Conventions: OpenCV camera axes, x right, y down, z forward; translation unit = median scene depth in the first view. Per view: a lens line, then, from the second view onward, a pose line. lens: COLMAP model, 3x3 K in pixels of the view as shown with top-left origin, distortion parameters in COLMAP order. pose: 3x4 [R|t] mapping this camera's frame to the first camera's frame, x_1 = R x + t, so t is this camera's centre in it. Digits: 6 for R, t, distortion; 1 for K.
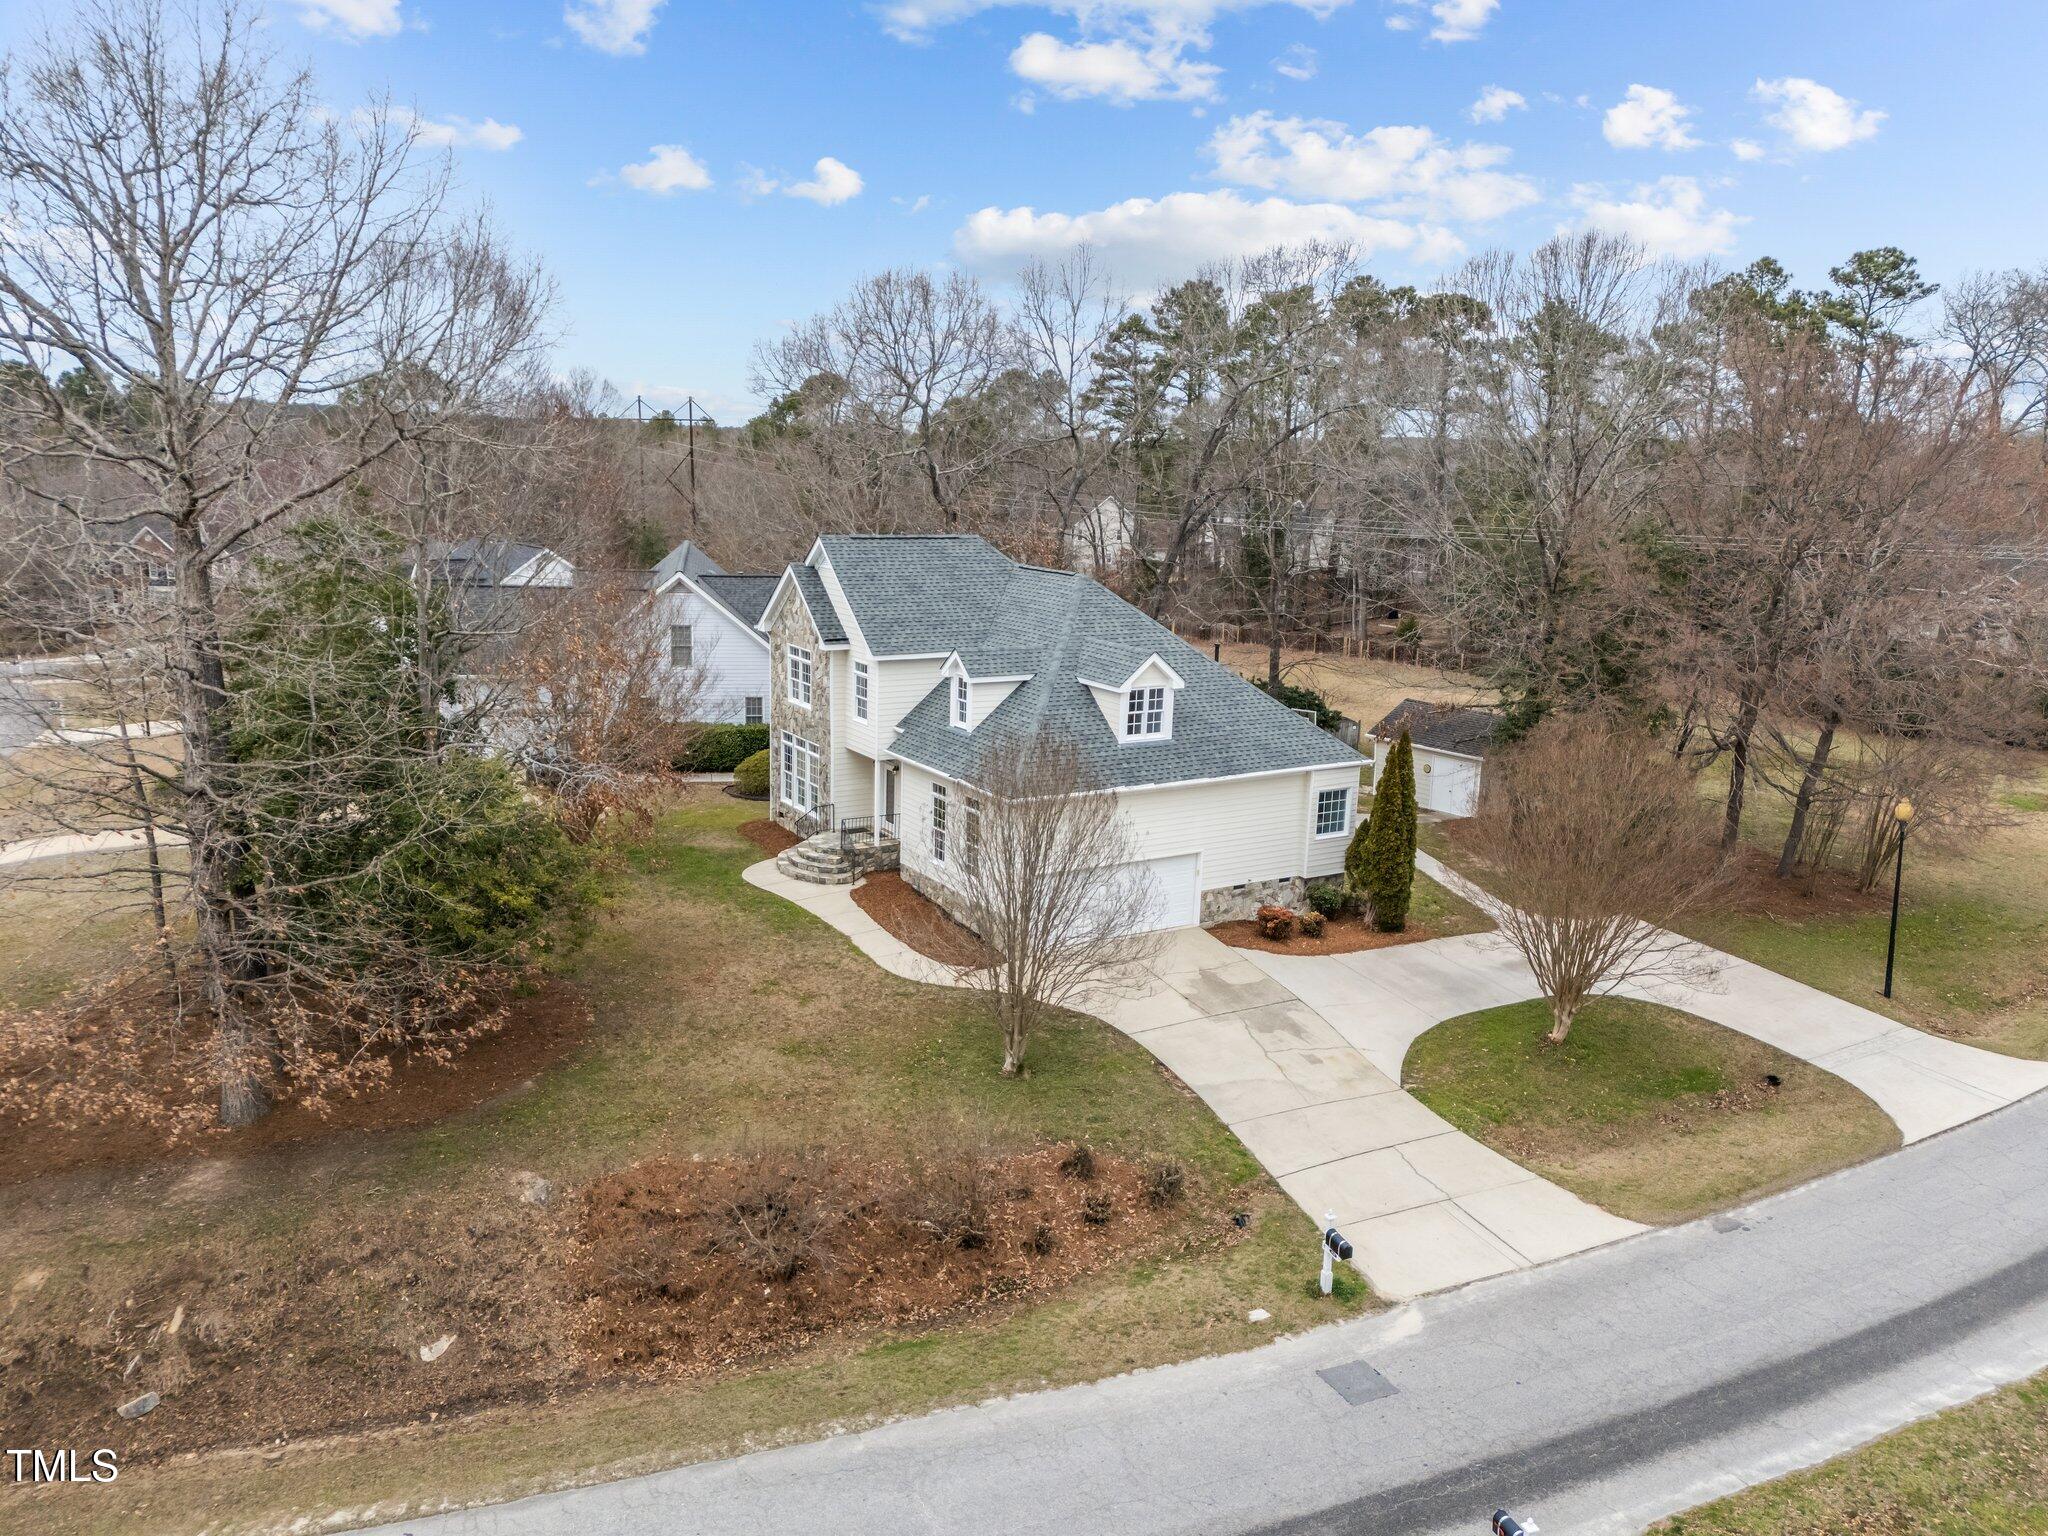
lens RADIAL K [[1607.7, 0, 1030.1], [0, 1607.7, 621.9], [0, 0, 1]] dist [0.112032, -0.091464]
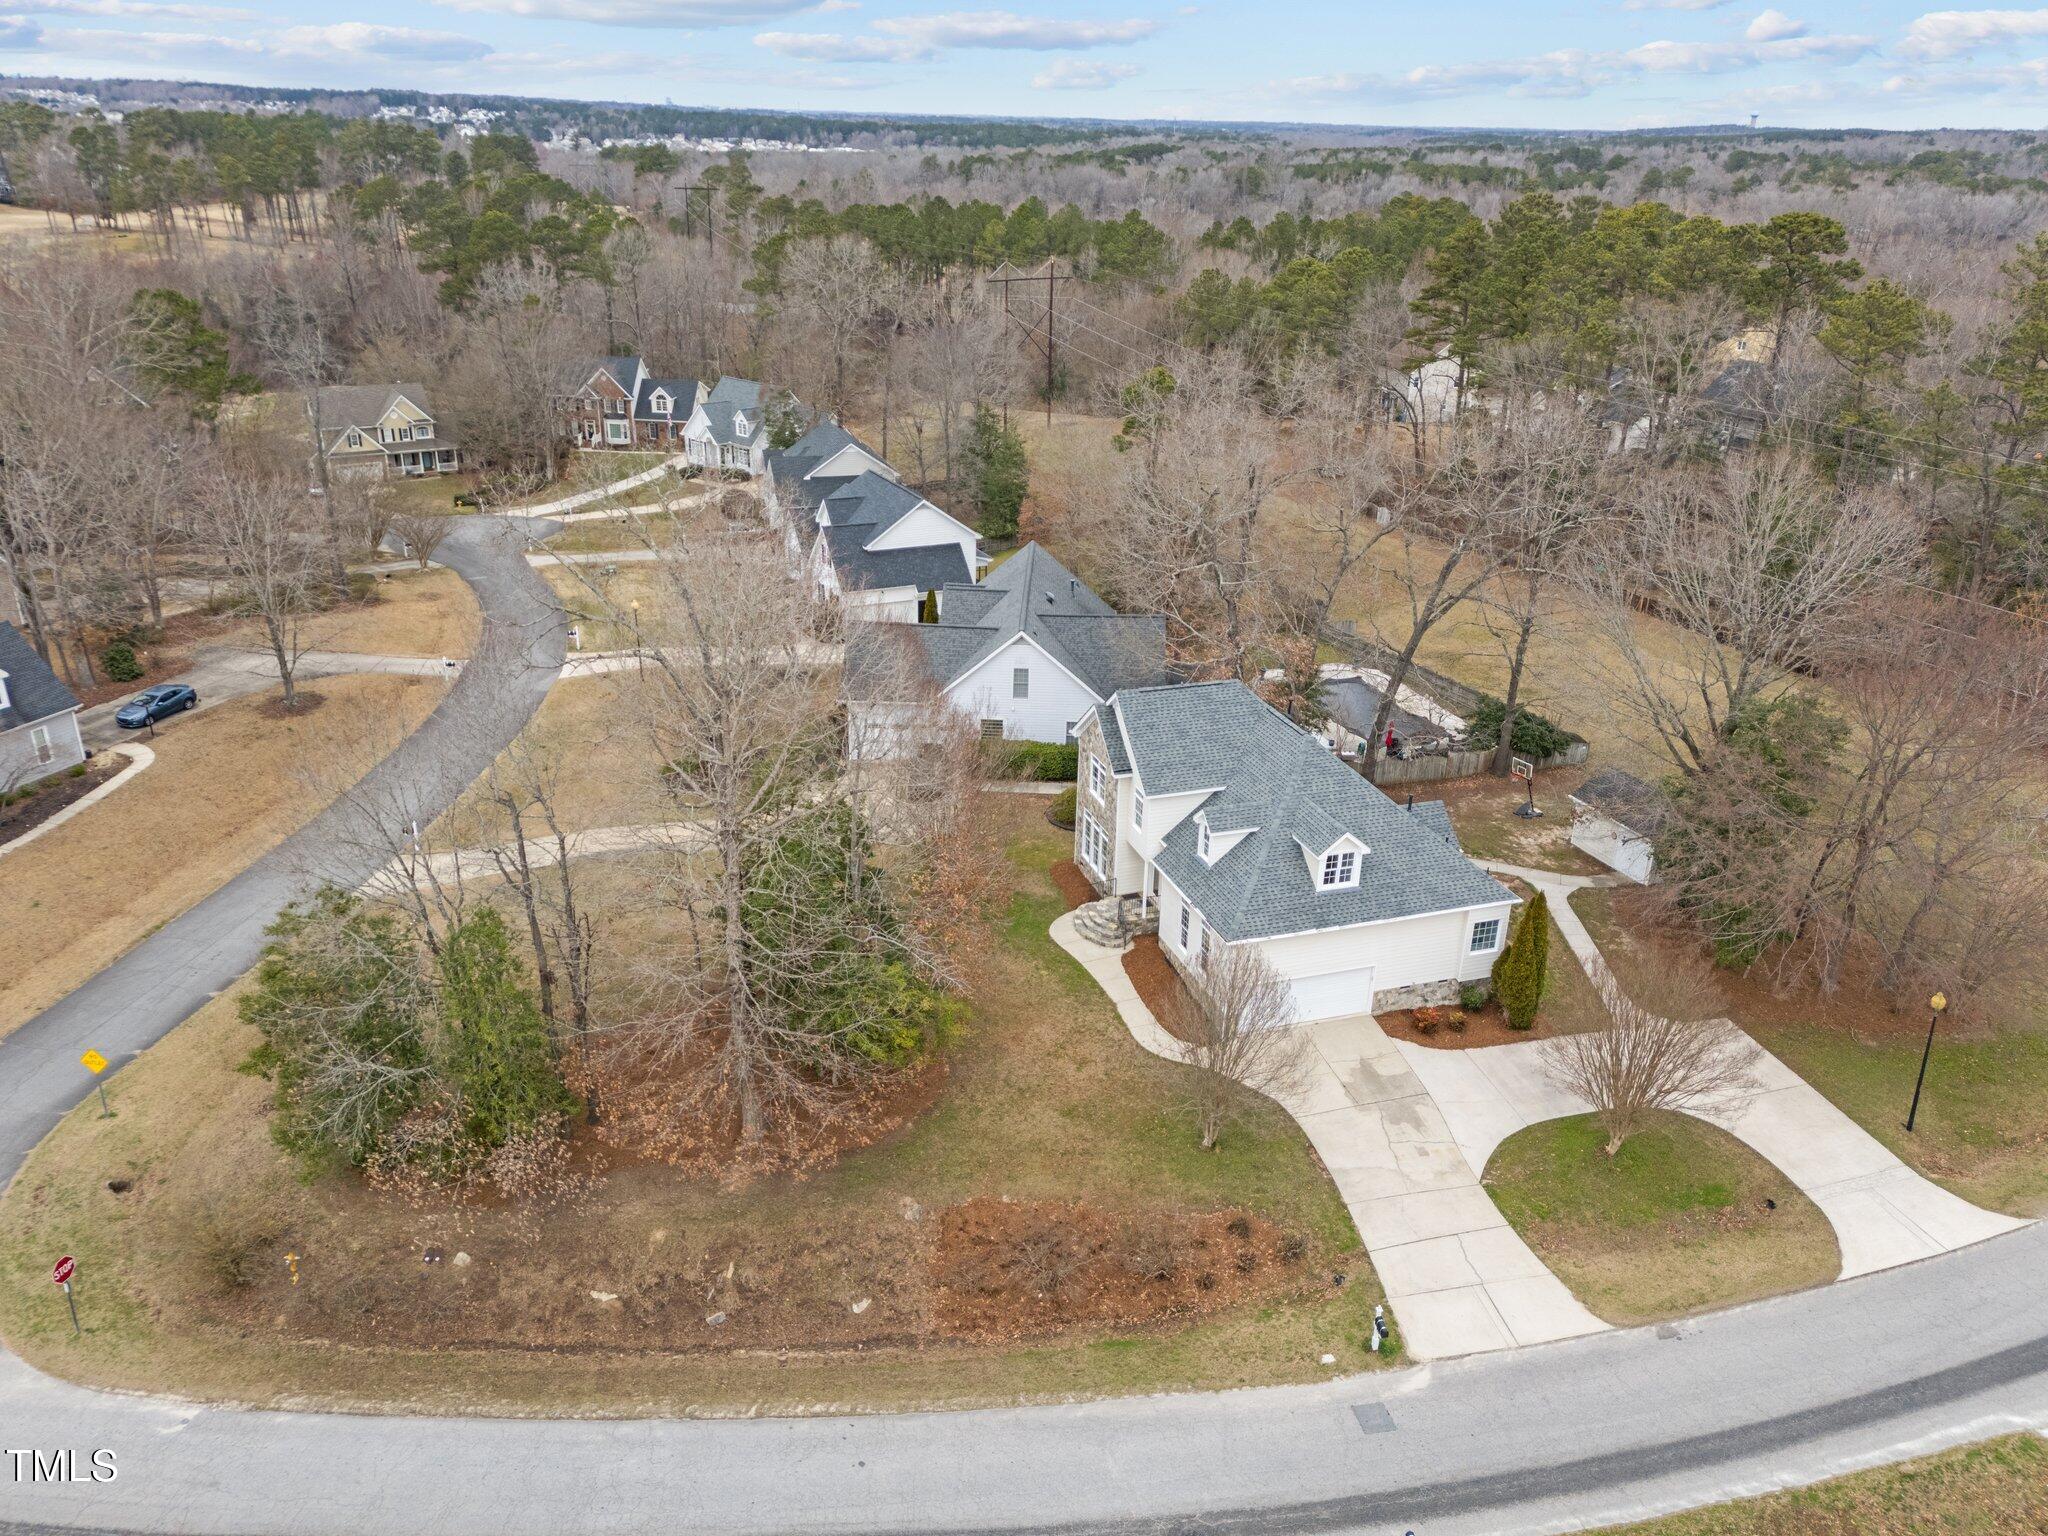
lens RADIAL K [[1421.8, 0, 1024.0], [0, 1421.8, 768.0], [0, 0, 1]] dist [0.061053, -0.004005]
pose [[0.975877, 0.075303, -0.204925, 0.076073], [-0.038210, 0.983056, 0.179279, -0.342041], [0.214953, -0.167124, 0.962219, -0.305793]]
